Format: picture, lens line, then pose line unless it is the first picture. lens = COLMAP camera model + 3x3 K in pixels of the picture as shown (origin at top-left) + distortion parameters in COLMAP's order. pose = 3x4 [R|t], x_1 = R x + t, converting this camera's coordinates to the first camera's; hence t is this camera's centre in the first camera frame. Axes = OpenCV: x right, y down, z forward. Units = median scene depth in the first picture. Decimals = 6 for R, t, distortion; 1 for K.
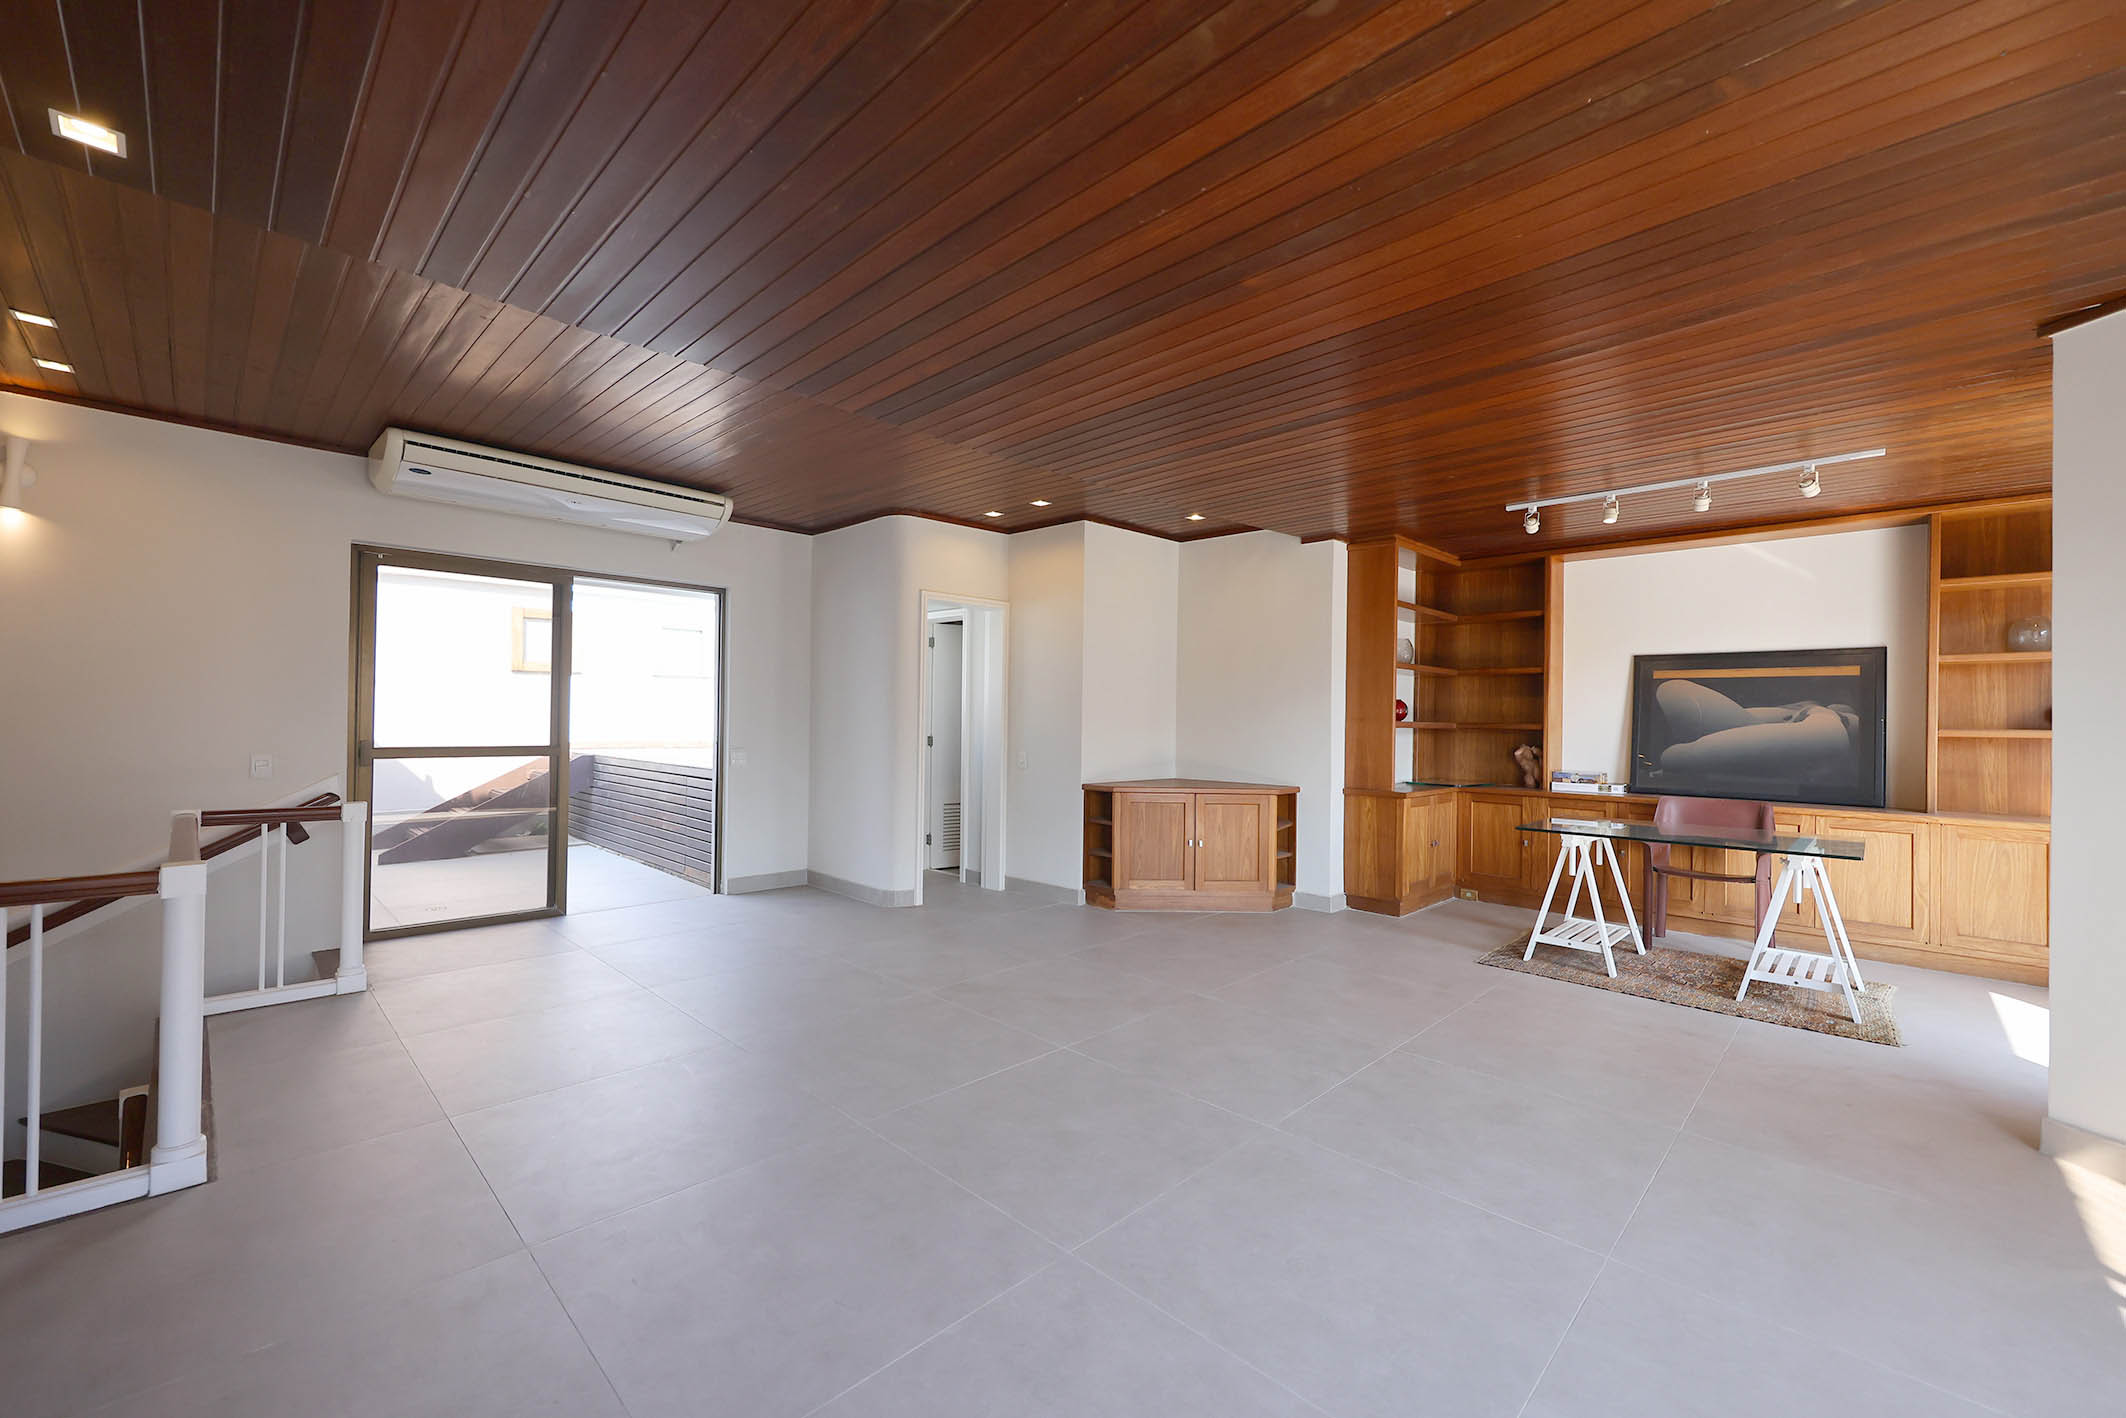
lens RADIAL K [[854.5, 0, 1058.5], [0, 854.5, 715.8], [0, 0, 1]] dist [0.000083, 0.000097]
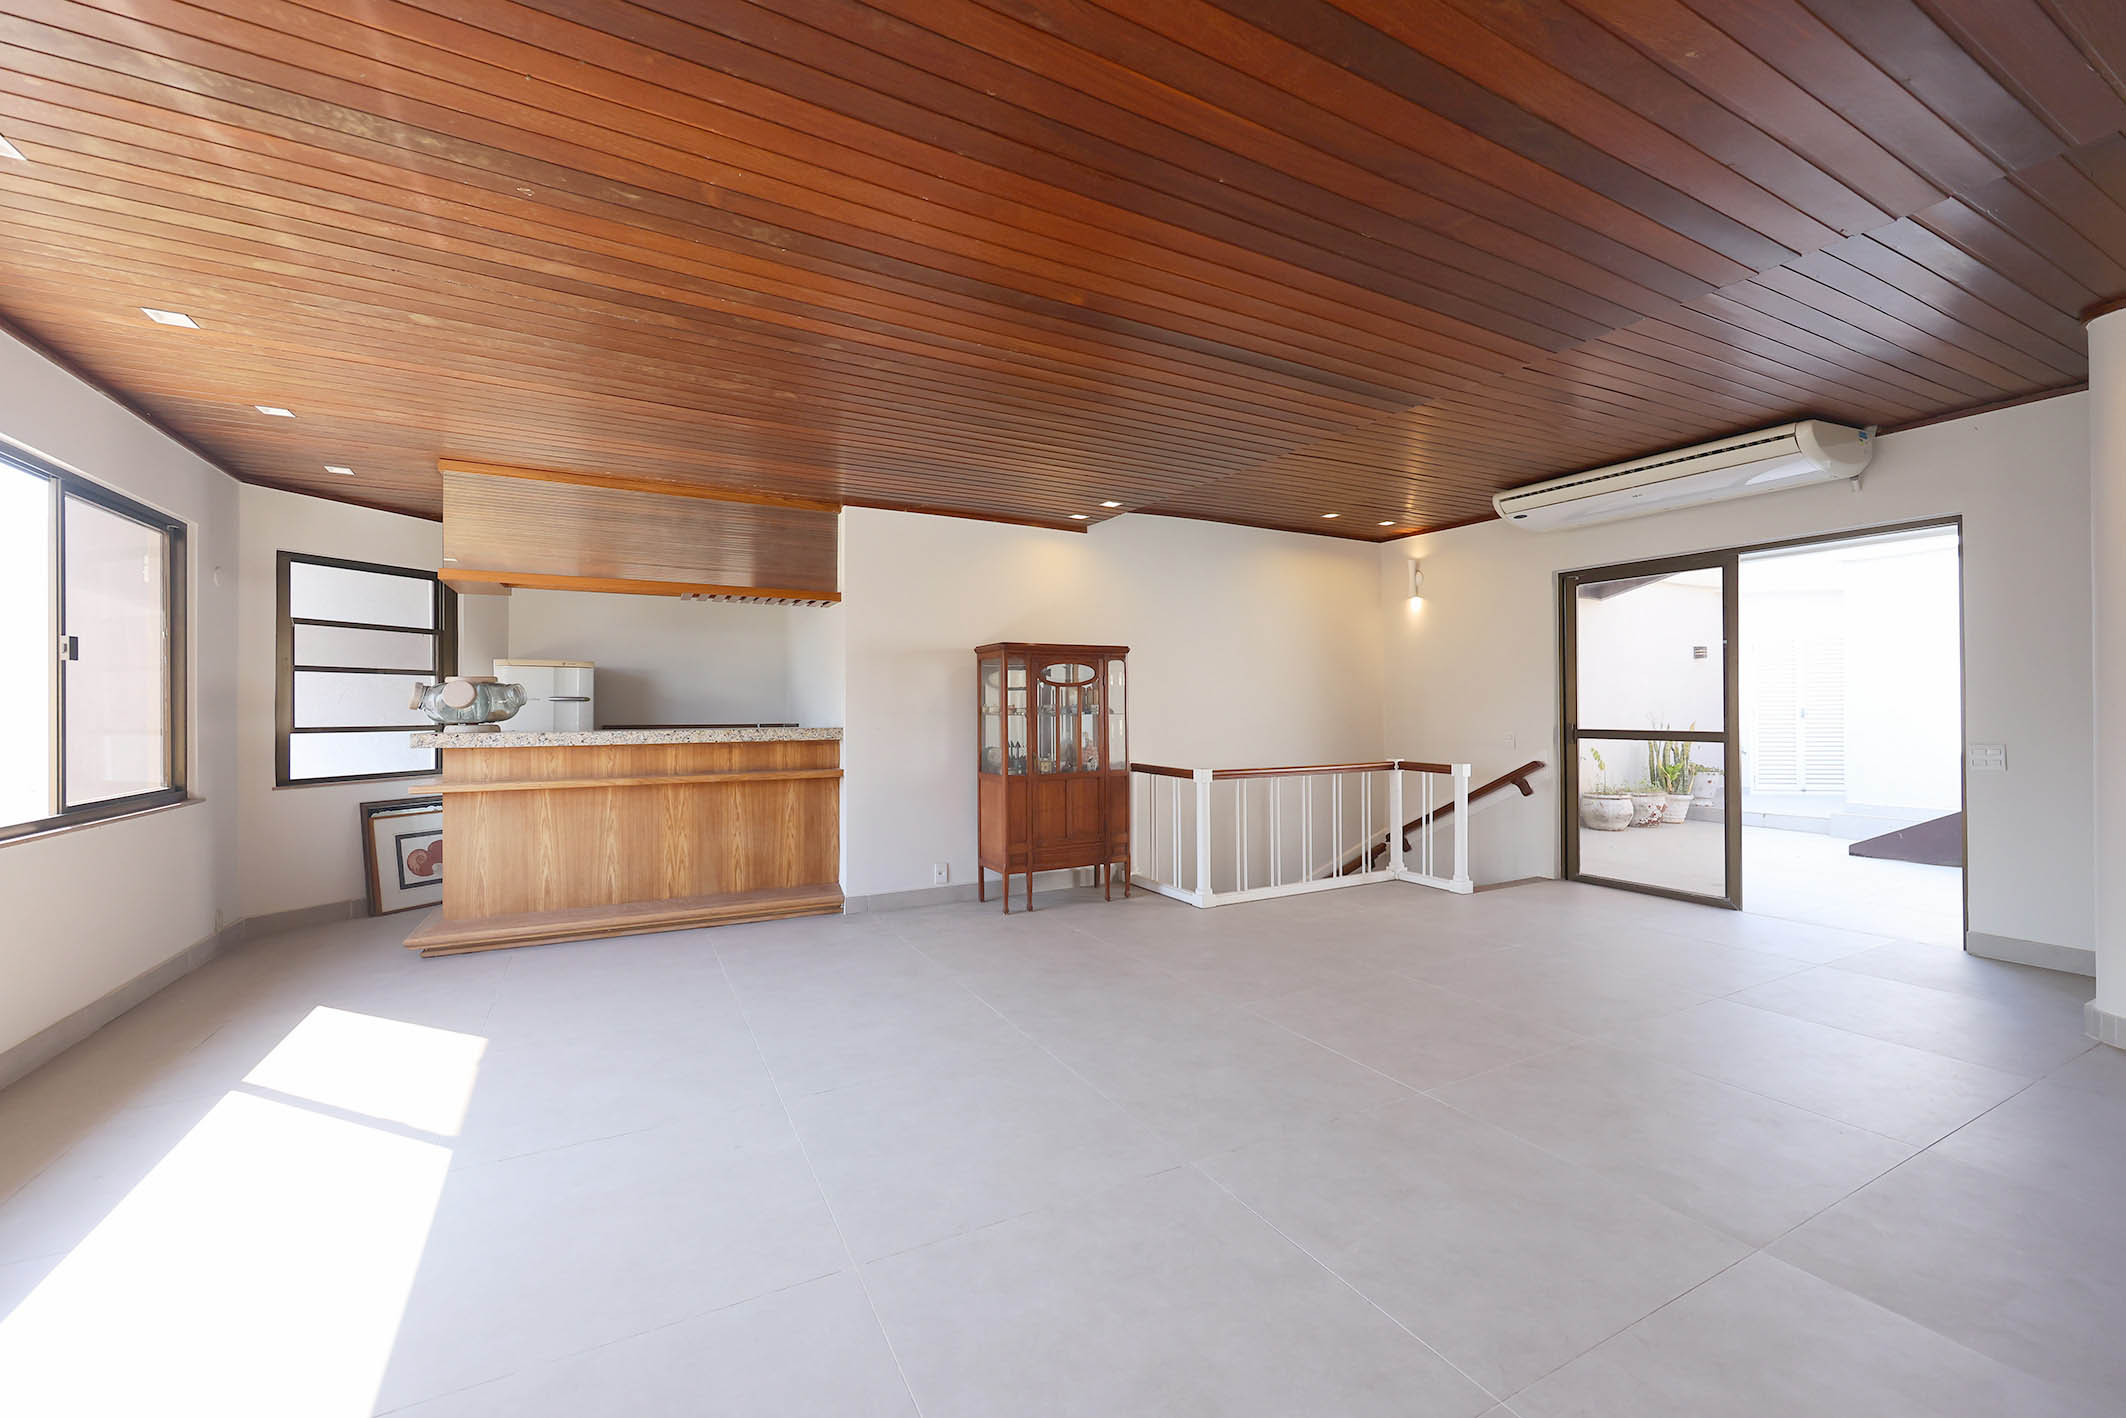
lens RADIAL K [[854.5, 0, 1065.1], [0, 854.5, 706.1], [0, 0, 1]] dist [0.000083, 0.000097]
pose [[-0.291945, -0.014252, -0.956329, 0.559042], [0.003368, 0.999867, -0.015929, 0.018061], [0.956429, -0.007871, -0.291858, 0.567066]]
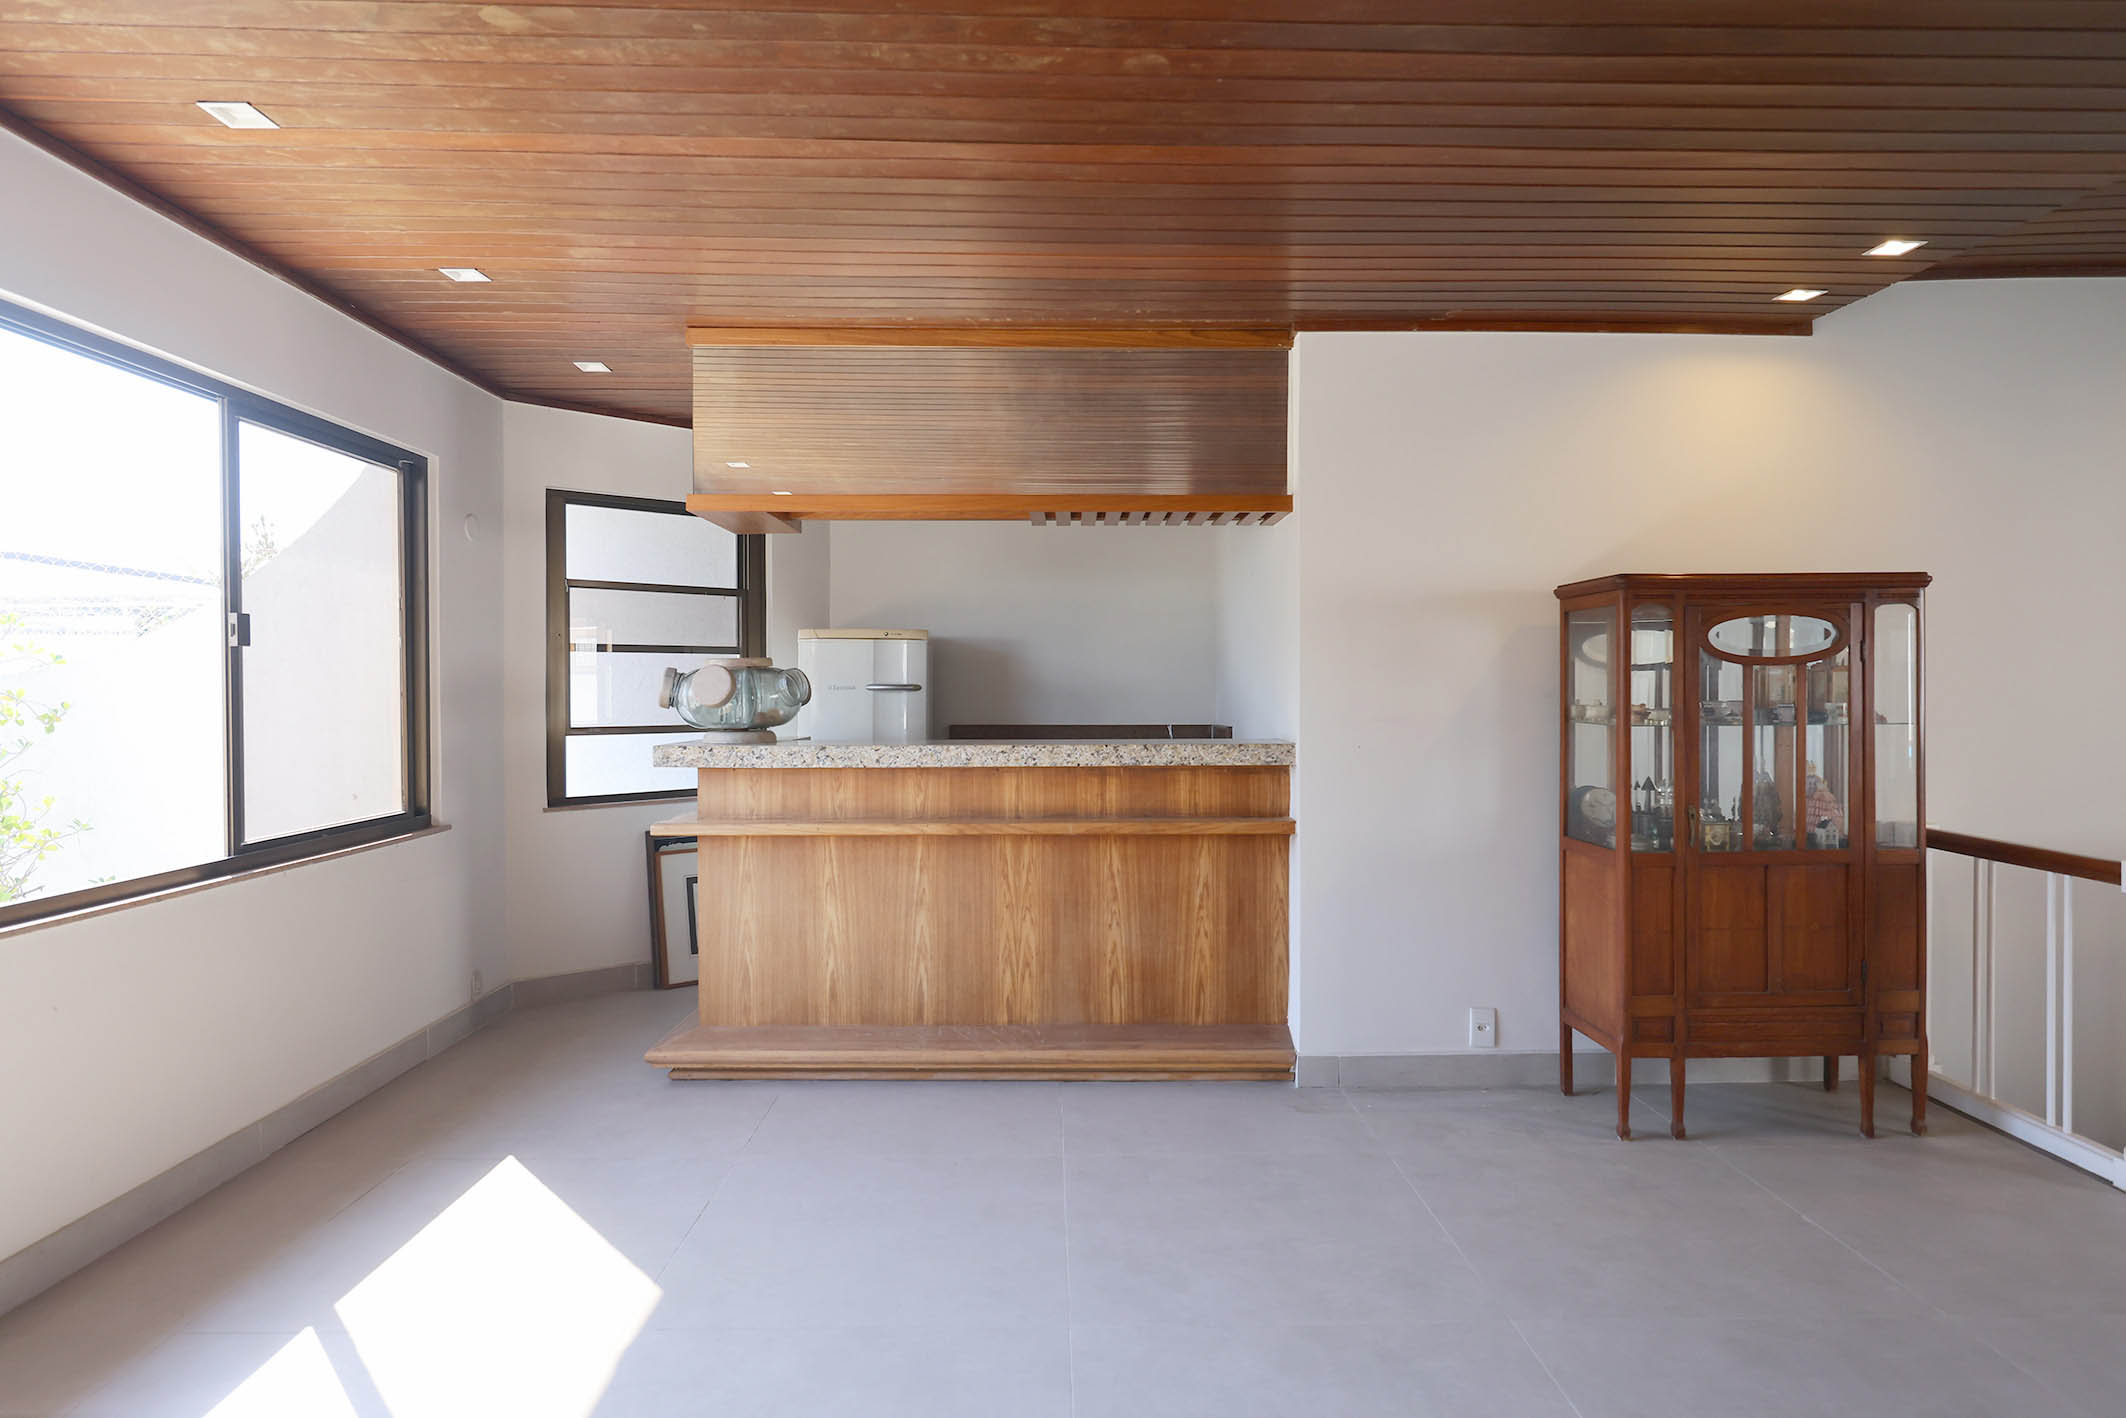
lens RADIAL K [[1203.7, 0, 1063.8], [0, 1203.7, 702.5], [0, 0, 1]] dist [0.000145, 0.001209]
pose [[-0.697821, -0.000165, -0.716273, 0.337511], [-0.003682, 0.999988, 0.003356, -0.000789], [0.716263, 0.004979, -0.697813, 0.459182]]
